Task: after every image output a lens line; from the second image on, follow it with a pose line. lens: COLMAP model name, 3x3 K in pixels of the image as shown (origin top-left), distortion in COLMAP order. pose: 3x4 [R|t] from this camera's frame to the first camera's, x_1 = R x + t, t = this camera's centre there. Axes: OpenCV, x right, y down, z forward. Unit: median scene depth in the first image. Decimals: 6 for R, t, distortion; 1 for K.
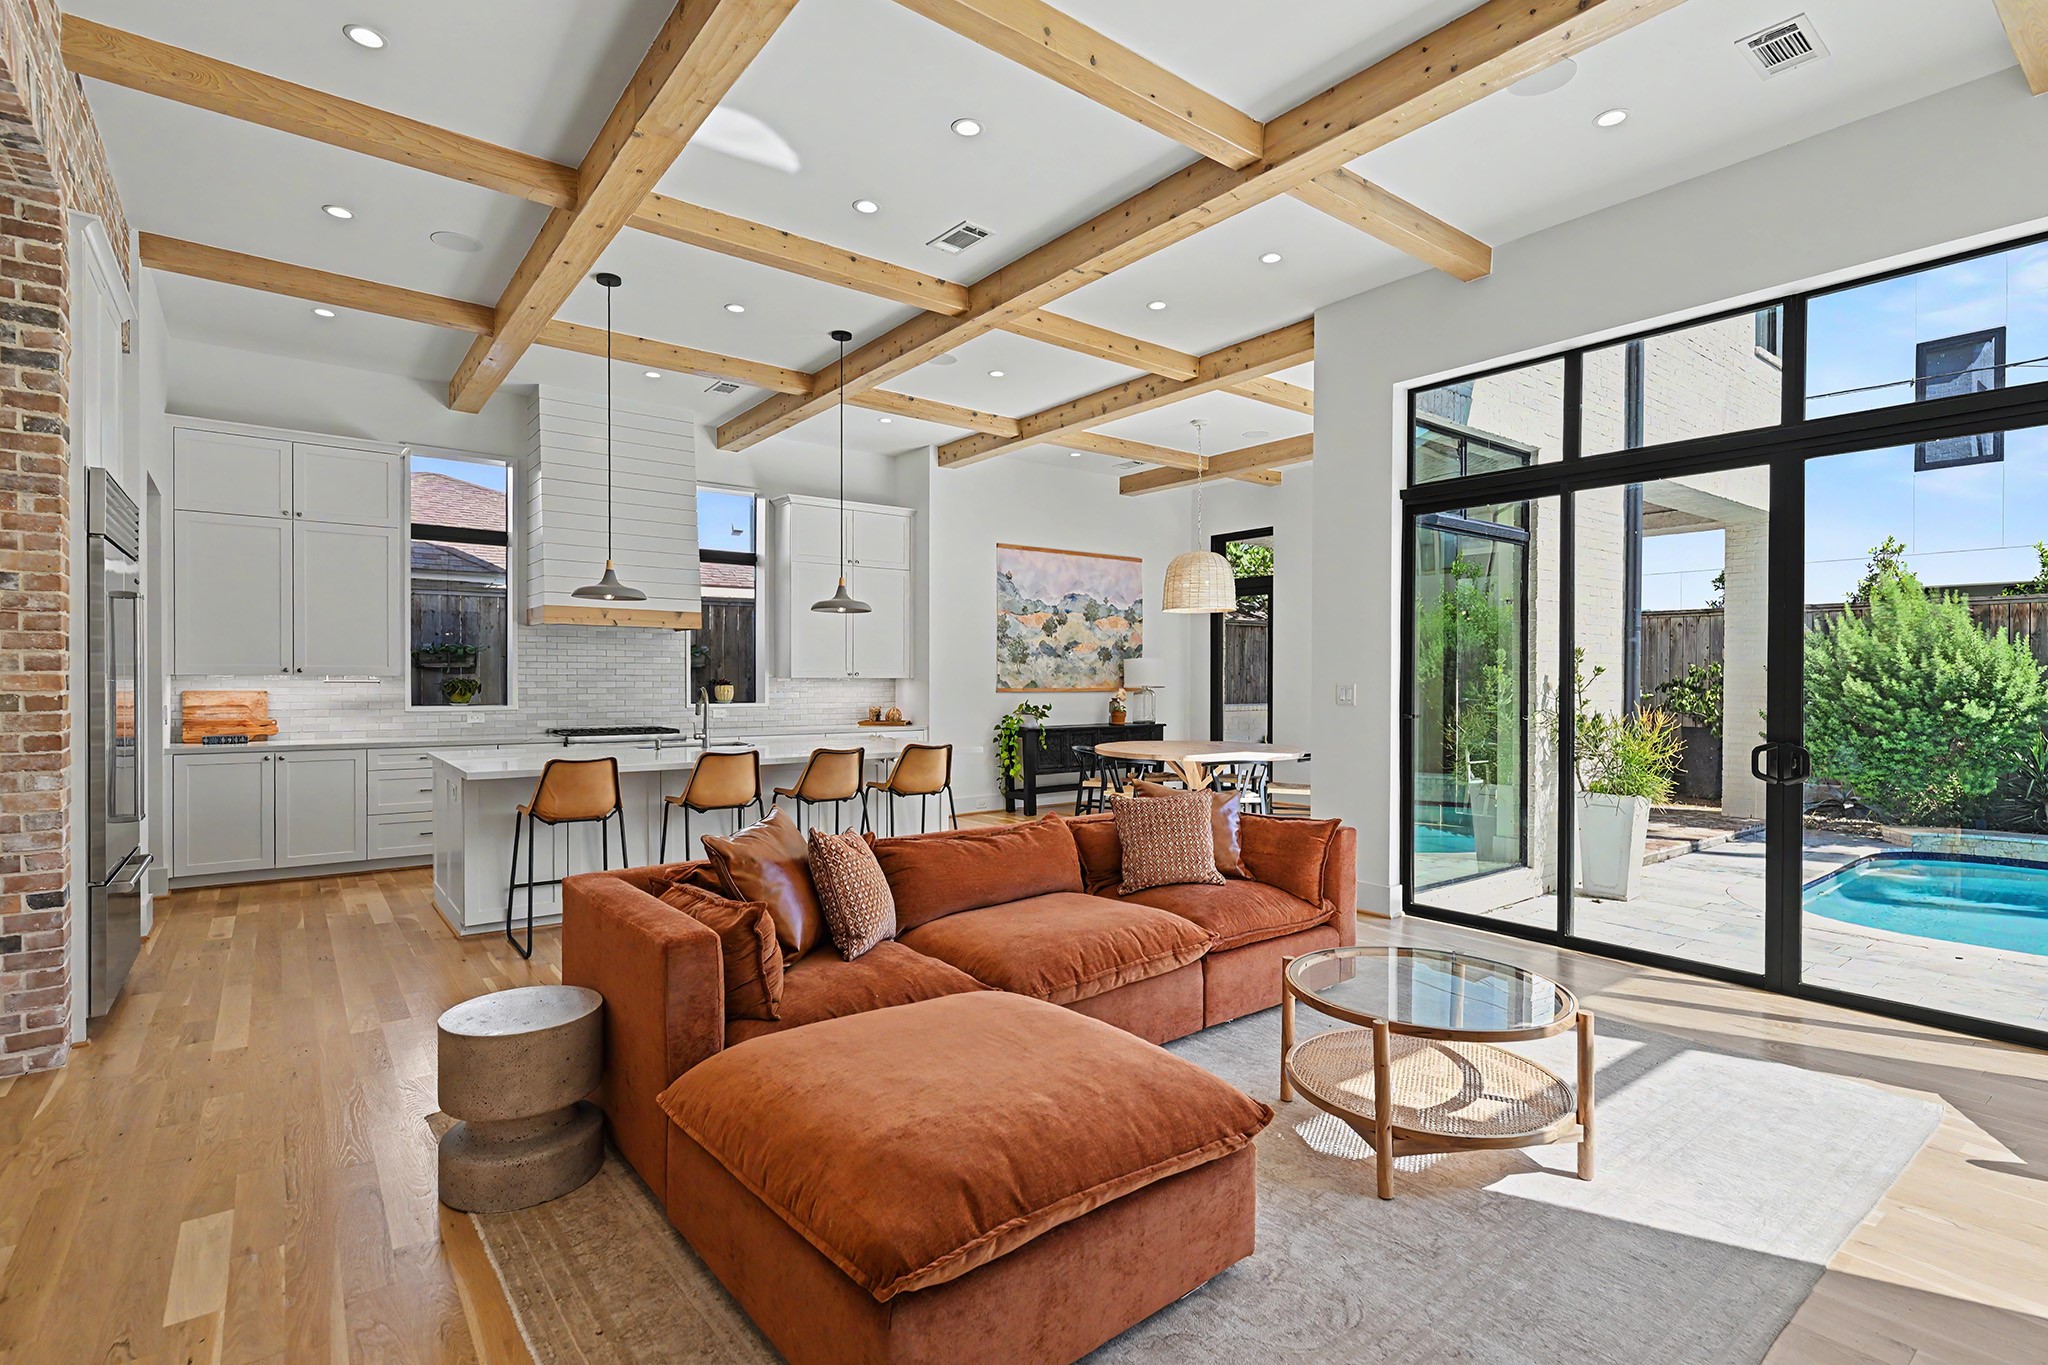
lens RADIAL K [[977.2, 0, 1021.1], [0, 977.2, 687.5], [0, 0, 1]] dist [0.002434, -0.000971]
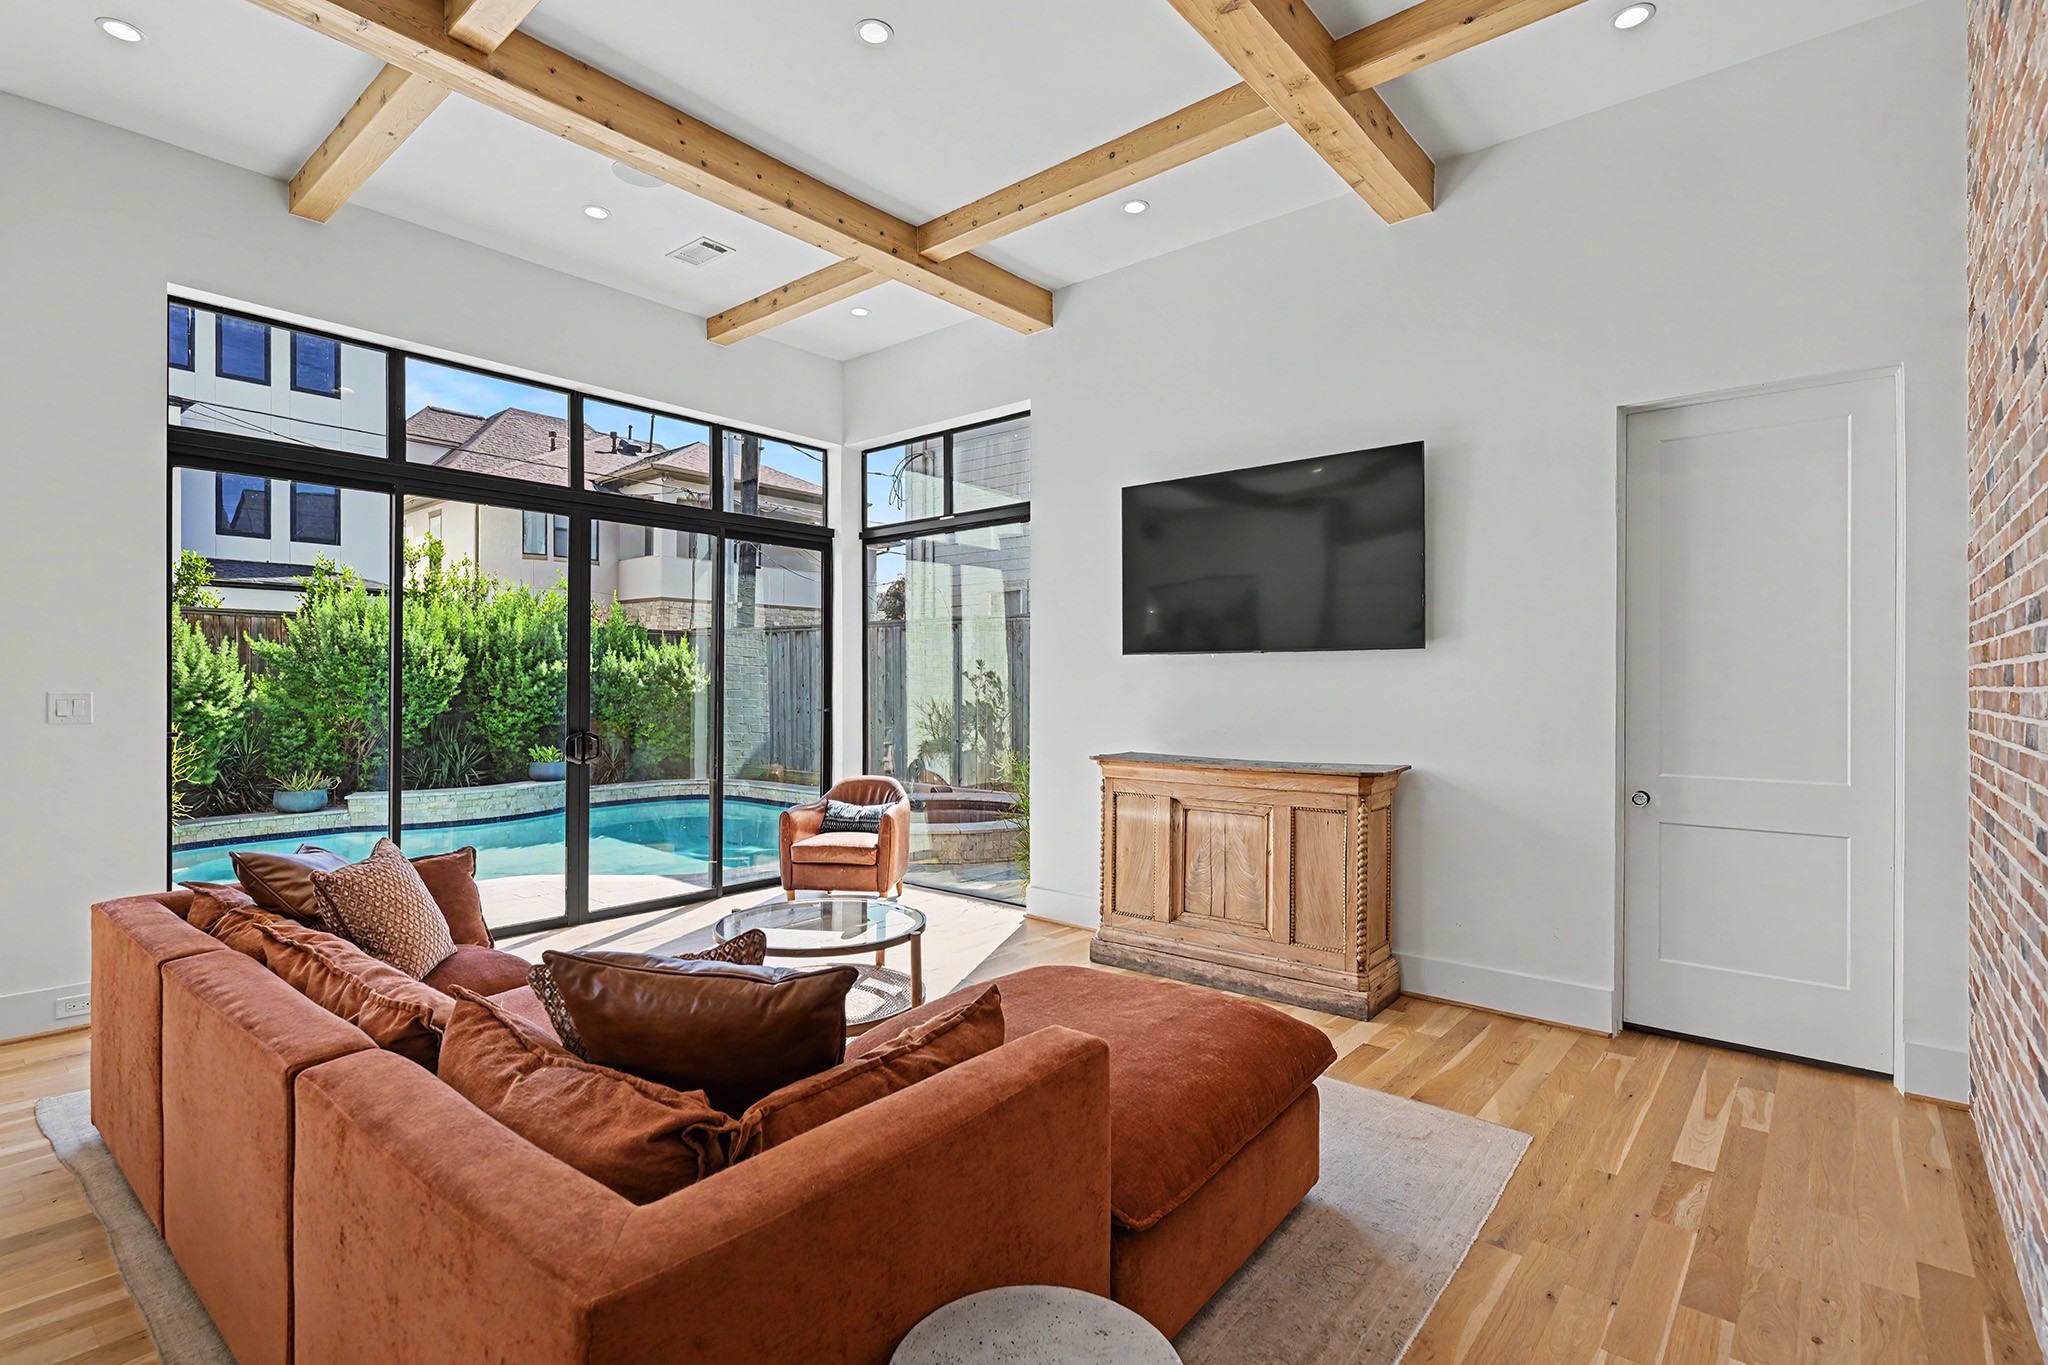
lens RADIAL K [[977.2, 0, 1028.1], [0, 977.2, 691.9], [0, 0, 1]] dist [0.002434, -0.000971]
pose [[-0.217029, -0.013603, 0.976070, -0.297989], [0.008573, 0.999838, 0.015840, -0.006315], [-0.976127, 0.011806, -0.216877, 0.333097]]
